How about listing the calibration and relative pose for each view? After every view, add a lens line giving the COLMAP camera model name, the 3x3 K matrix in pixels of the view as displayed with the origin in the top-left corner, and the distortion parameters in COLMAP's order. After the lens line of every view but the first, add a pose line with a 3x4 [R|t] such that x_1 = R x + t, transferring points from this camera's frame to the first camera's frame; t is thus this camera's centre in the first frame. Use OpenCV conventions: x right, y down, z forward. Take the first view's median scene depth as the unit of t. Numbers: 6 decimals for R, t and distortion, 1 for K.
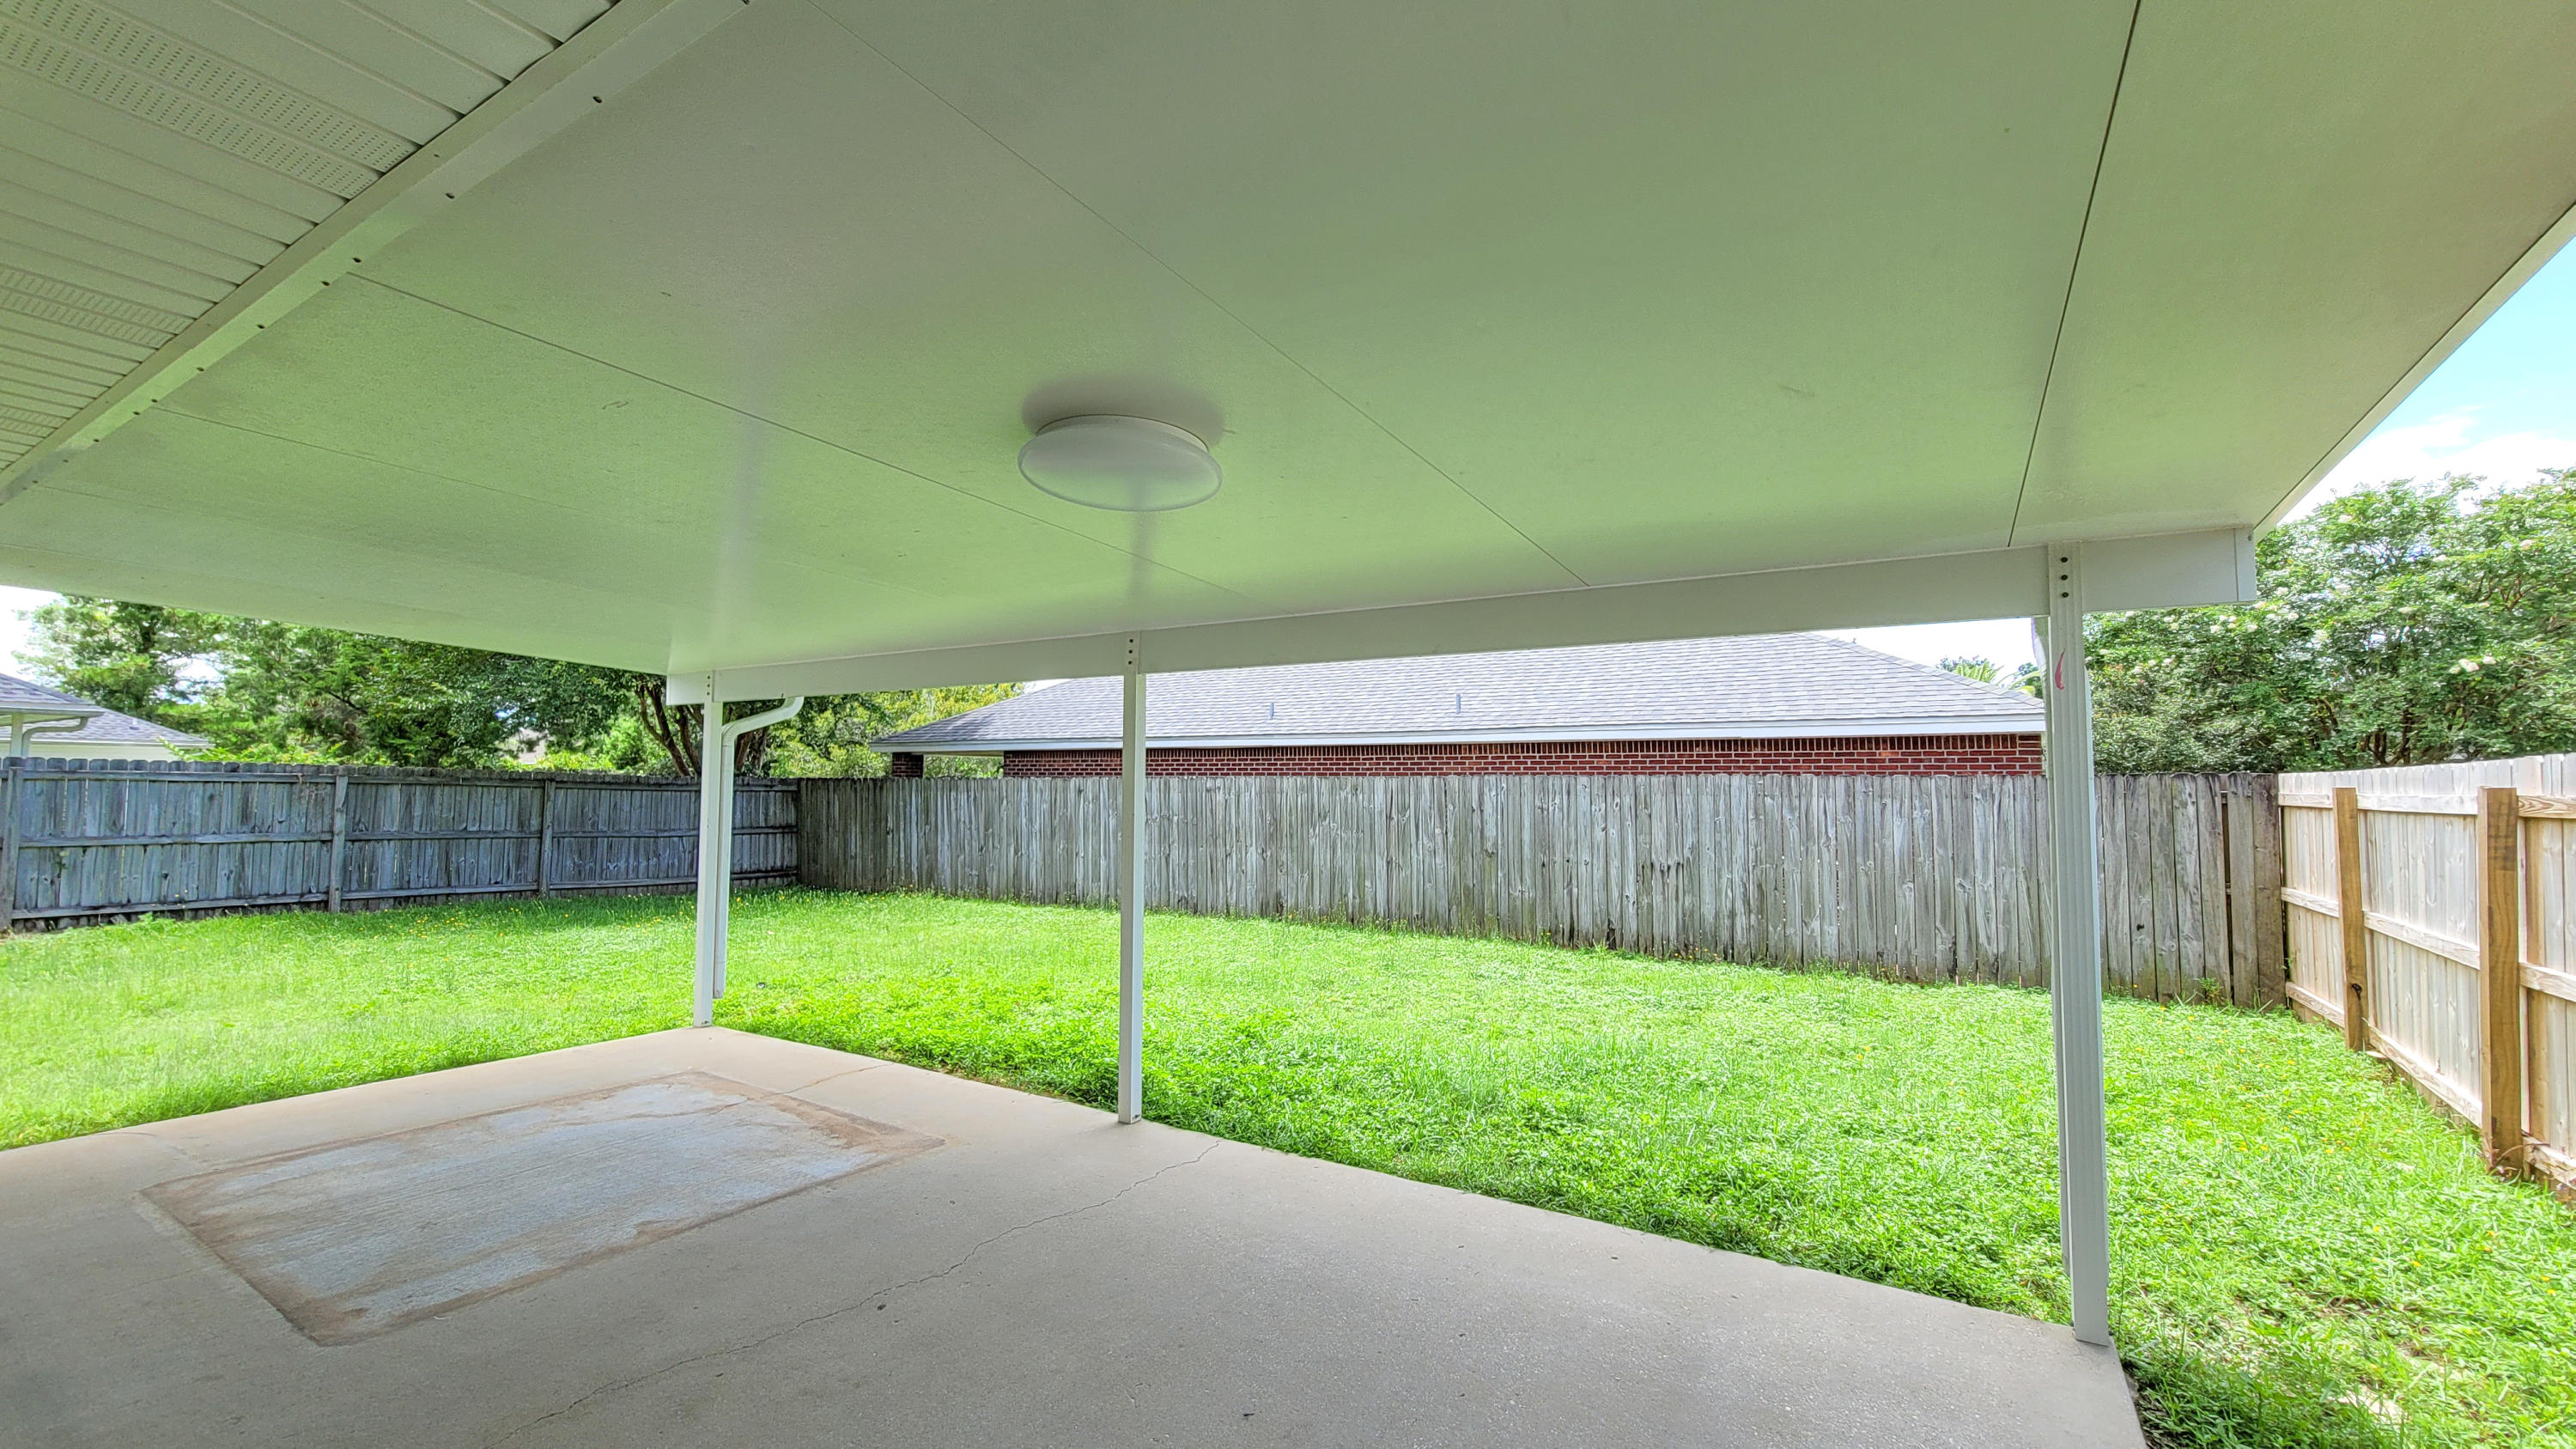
lens RADIAL K [[1054.6, 0, 1280.2], [0, 1054.6, 724.3], [0, 0, 1]] dist [-0.001265, -0.000504]
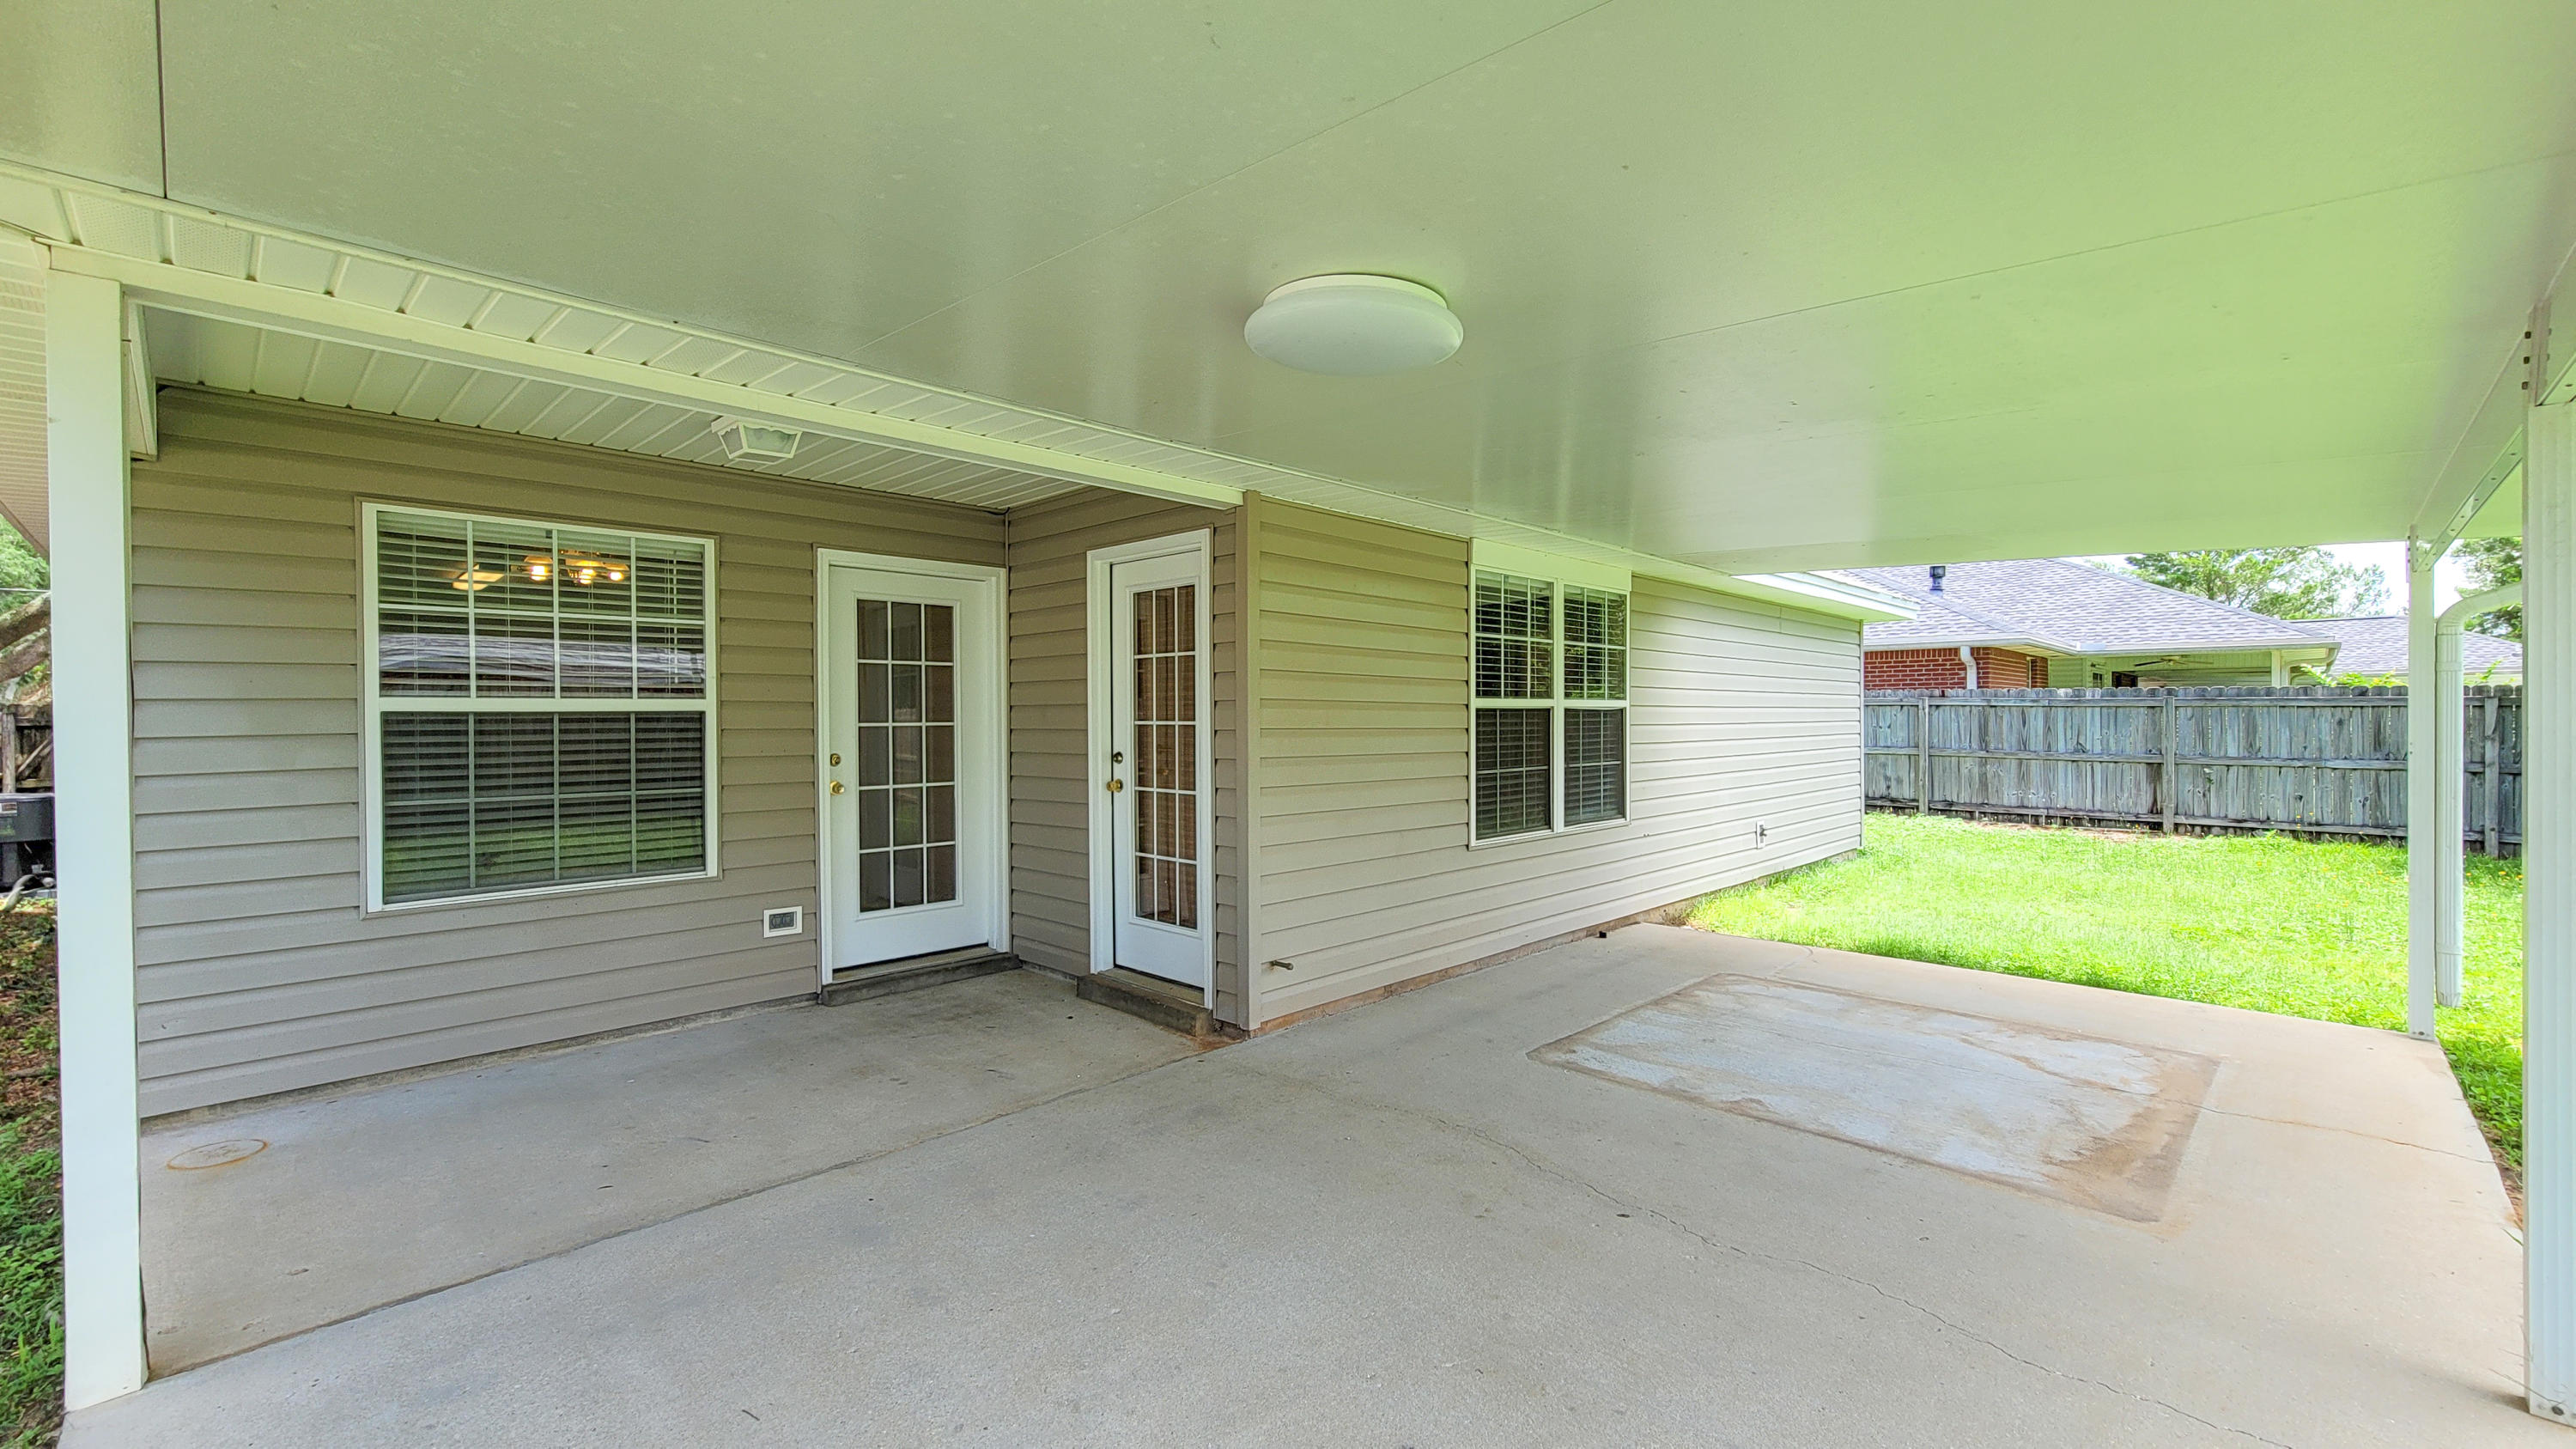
lens RADIAL K [[1054.6, 0, 1280.2], [0, 1054.6, 724.3], [0, 0, 1]] dist [-0.001265, -0.000504]
pose [[-0.205924, 0.002533, -0.978565, 0.410943], [0.059175, 0.998199, -0.009869, 0.055825], [0.976777, -0.059939, -0.205703, 0.583102]]
